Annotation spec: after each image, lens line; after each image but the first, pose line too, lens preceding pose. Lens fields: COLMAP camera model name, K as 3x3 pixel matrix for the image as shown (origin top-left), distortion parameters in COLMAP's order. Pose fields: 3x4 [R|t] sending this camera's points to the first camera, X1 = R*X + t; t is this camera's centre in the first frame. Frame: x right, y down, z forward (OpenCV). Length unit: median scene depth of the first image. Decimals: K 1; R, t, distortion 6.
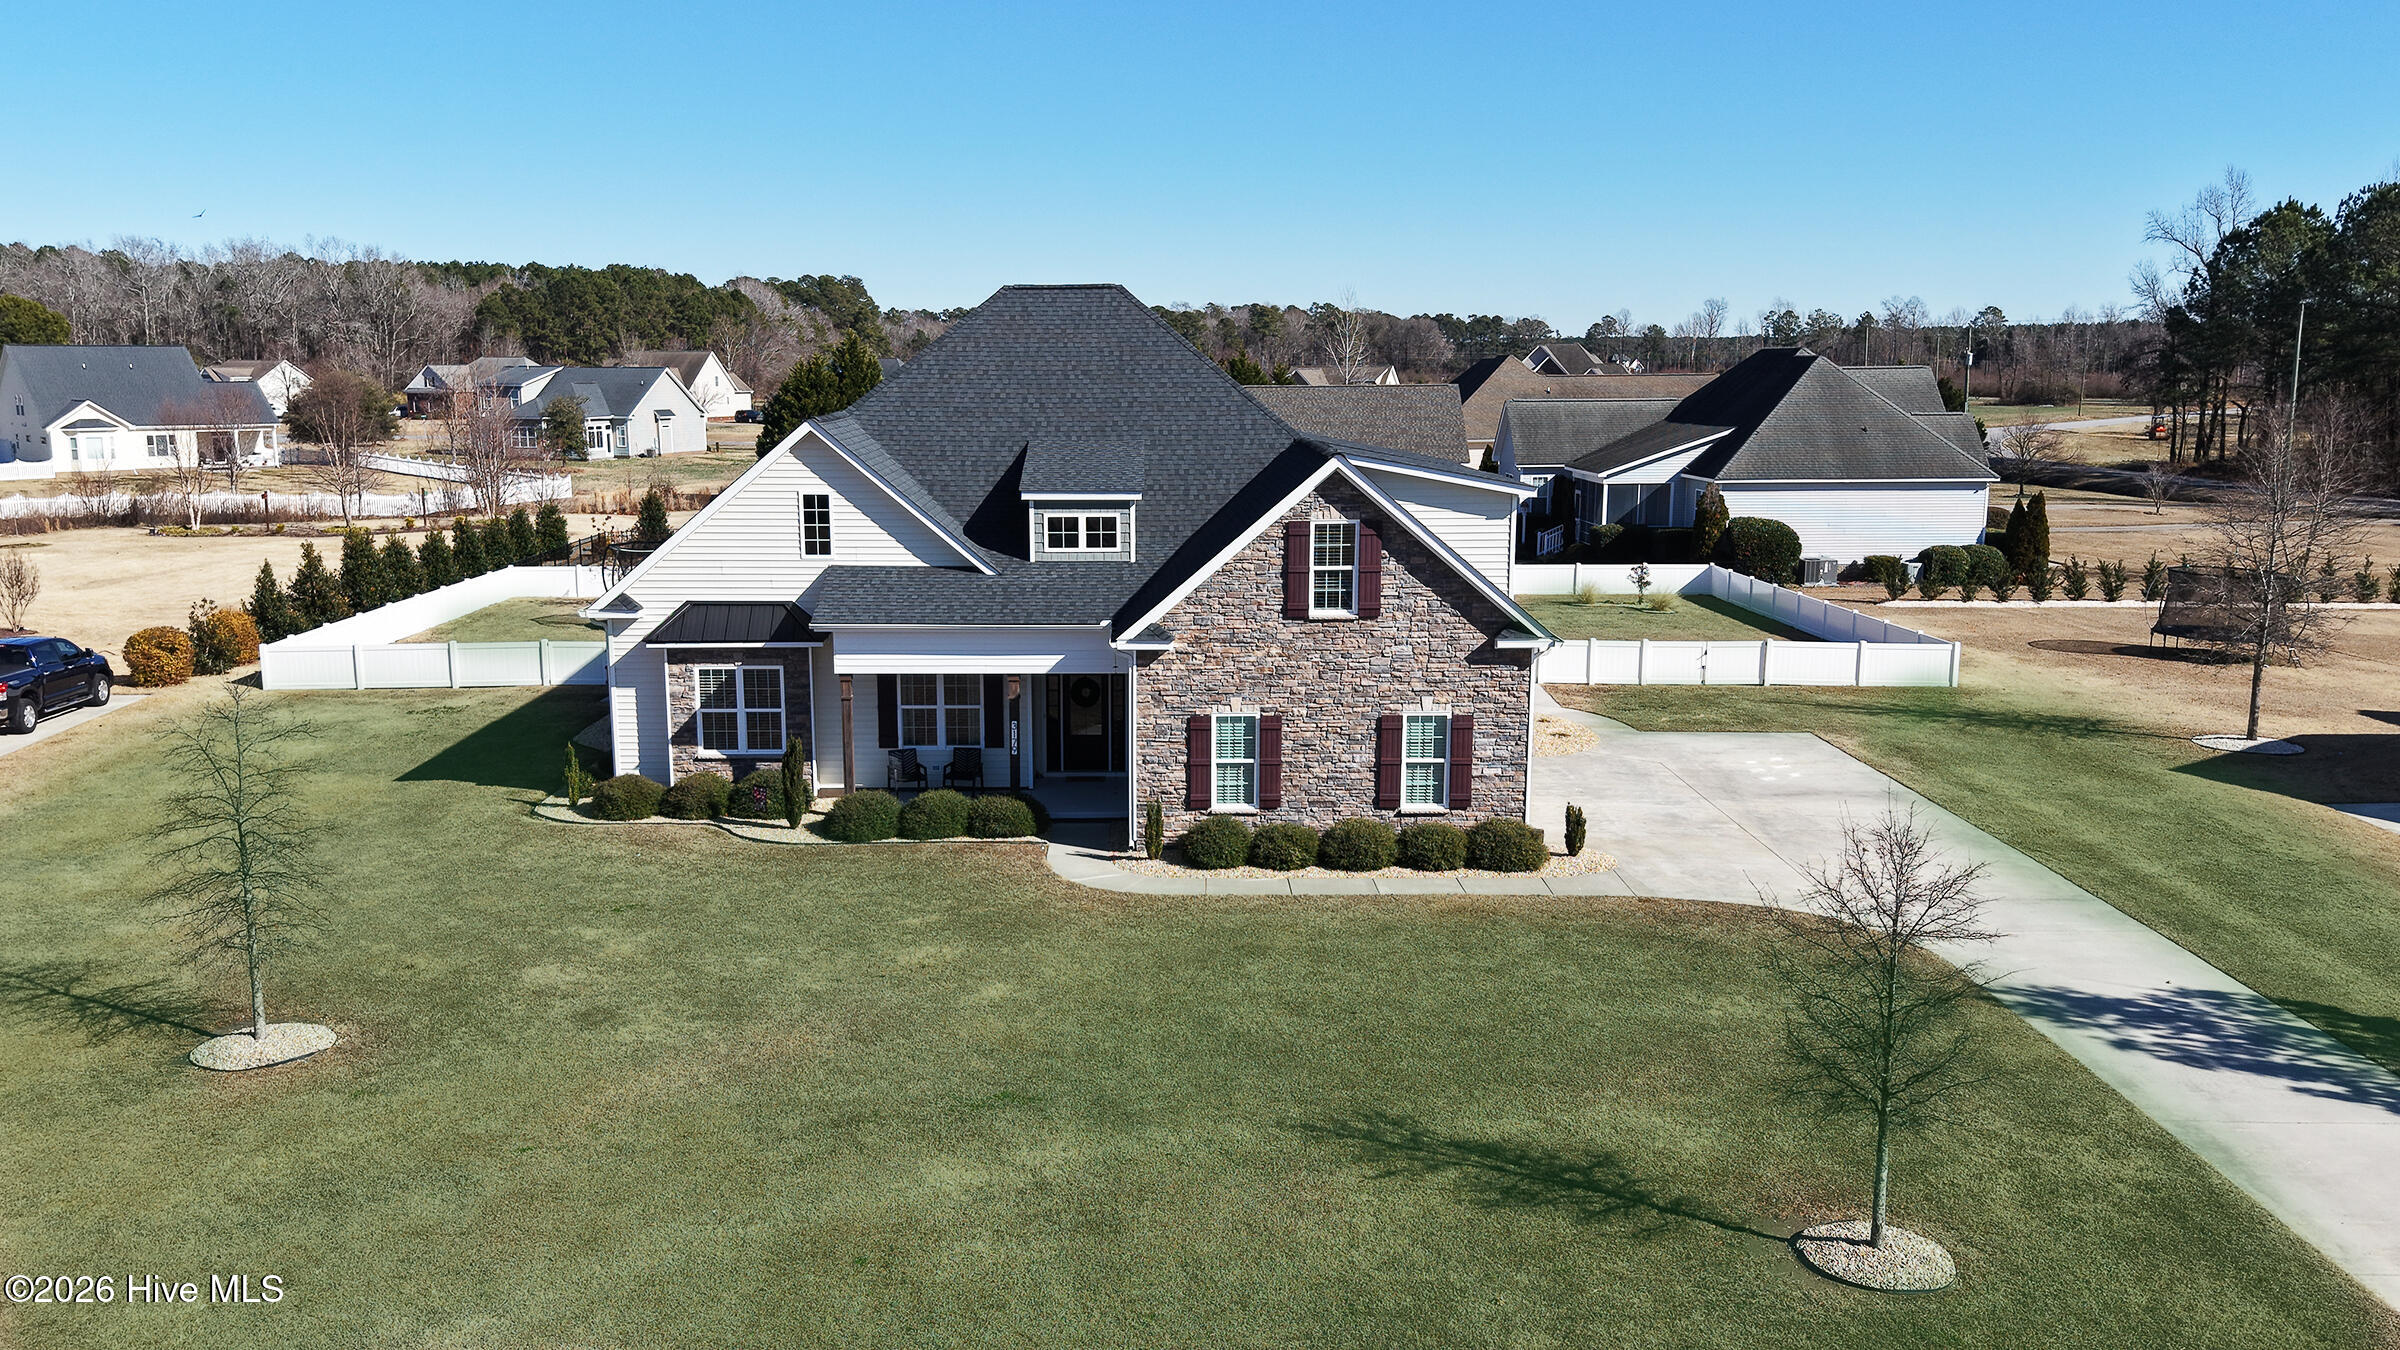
lens RADIAL K [[2045.8, 0, 1193.3], [0, 2045.8, 743.5], [0, 0, 1]] dist [-0.001535, -0.013725]
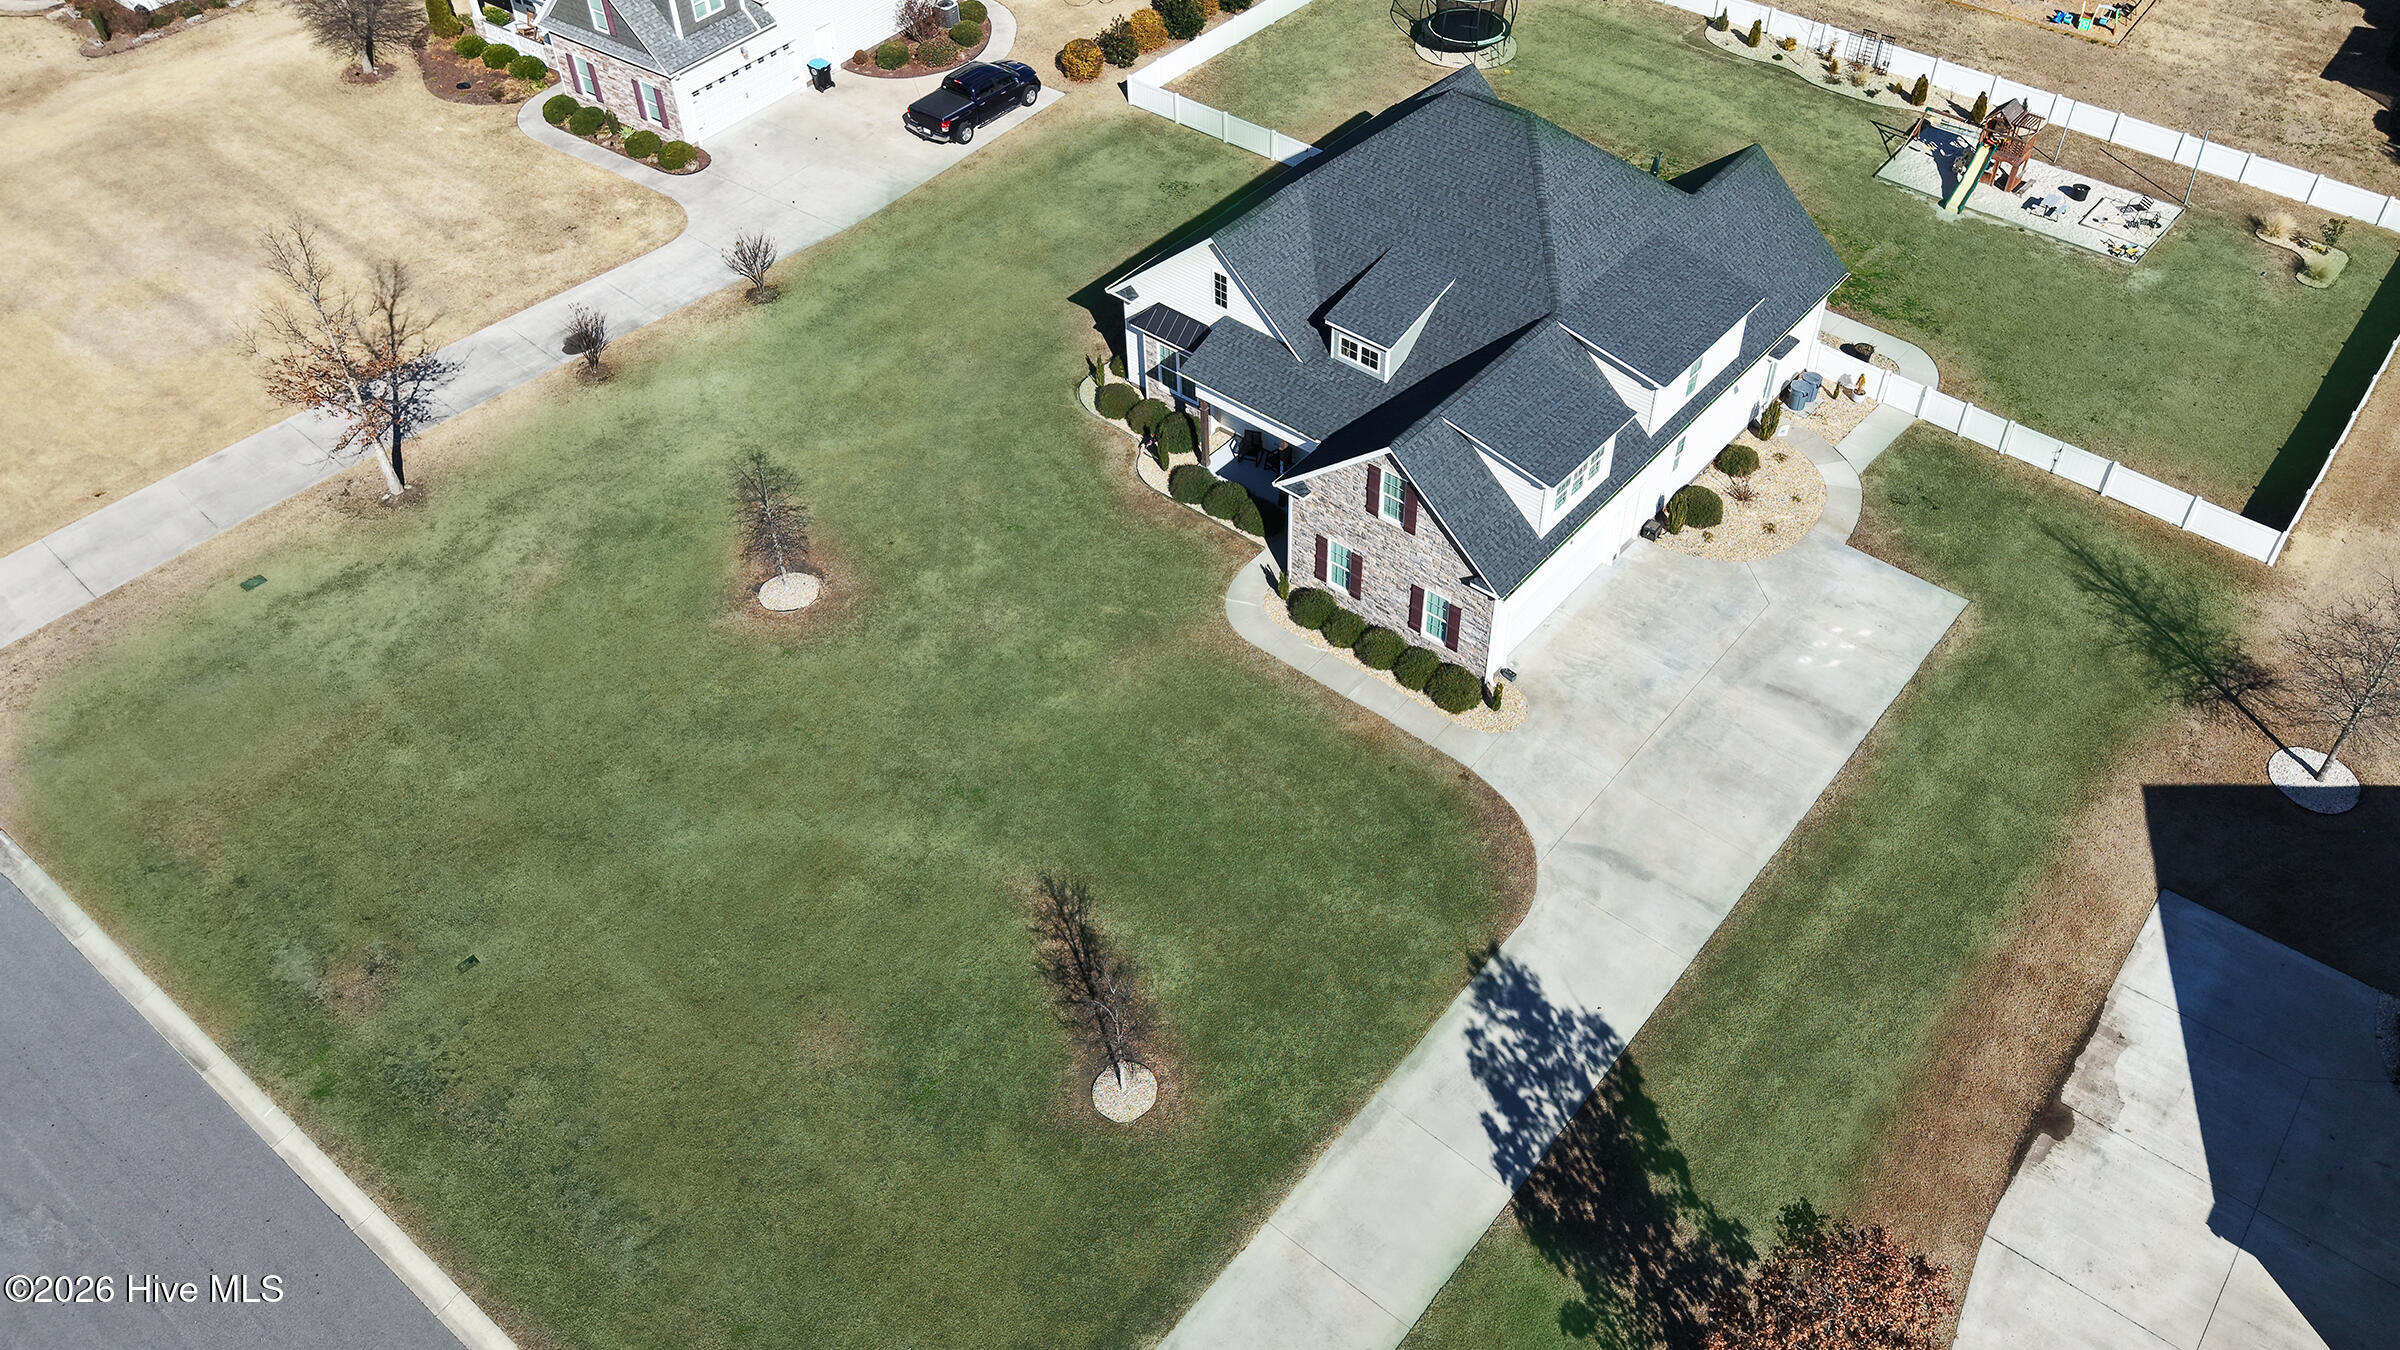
lens RADIAL K [[1807.4, 0, 1200.0], [0, 1807.4, 675.0], [0, 0, 1]] dist [0.003540, -0.006225]
pose [[0.764292, 0.450172, -0.461739, 0.678507], [-0.120987, 0.803403, 0.583015, -0.792343], [0.633419, -0.389729, 0.668499, -0.072564]]
